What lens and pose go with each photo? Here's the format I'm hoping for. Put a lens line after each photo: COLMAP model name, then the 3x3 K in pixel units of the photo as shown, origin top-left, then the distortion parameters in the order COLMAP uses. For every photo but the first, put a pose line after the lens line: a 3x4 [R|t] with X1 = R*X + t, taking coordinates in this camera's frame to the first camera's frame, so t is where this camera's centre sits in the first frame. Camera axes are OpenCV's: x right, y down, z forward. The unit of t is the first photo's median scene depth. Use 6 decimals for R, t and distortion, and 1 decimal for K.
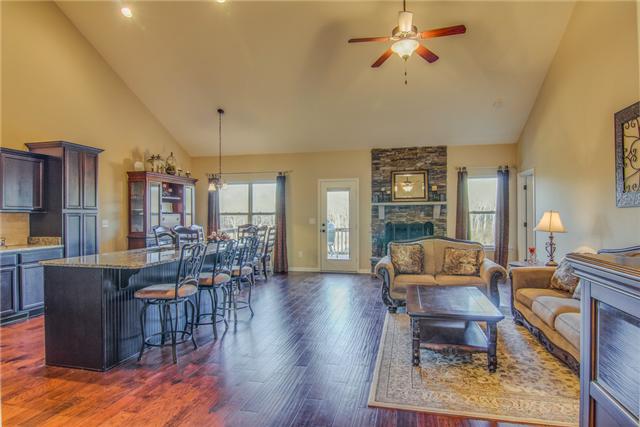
lens RADIAL K [[362.1, 0, 323.4], [0, 362.1, 217.0], [0, 0, 1]] dist [-0.011465, -0.003478]
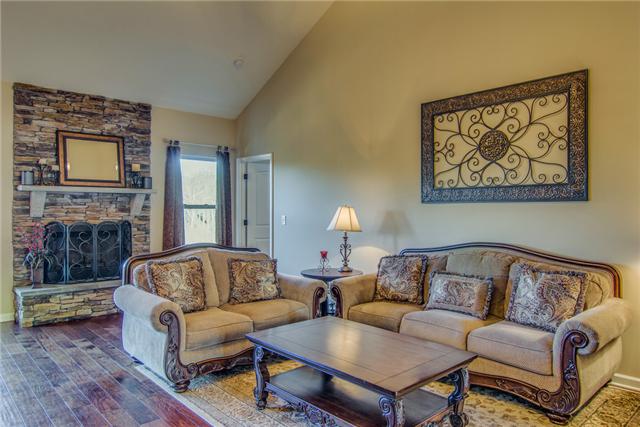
lens RADIAL K [[440.1, 0, 320.8], [0, 440.1, 213.2], [0, 0, 1]] dist [-0.001761, -0.000565]
pose [[0.562237, 0.002592, 0.826972, -0.148119], [-0.003527, 0.999994, -0.000737, 0.000221], [-0.826969, -0.002502, 0.562242, 0.289954]]
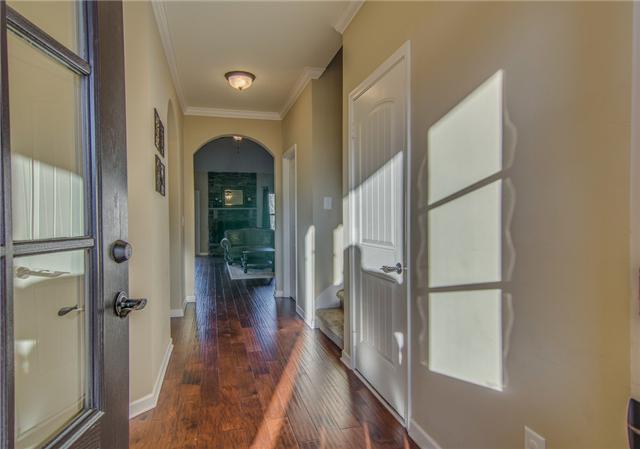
lens RADIAL K [[422.2, 0, 319.2], [0, 422.2, 224.7], [0, 0, 1]] dist [0.001073, 0.000031]
pose [[0.886728, -0.008456, 0.462214, -0.279921], [0.004150, 0.999938, 0.010333, 0.014985], [-0.462273, -0.007245, 0.886708, -0.791755]]
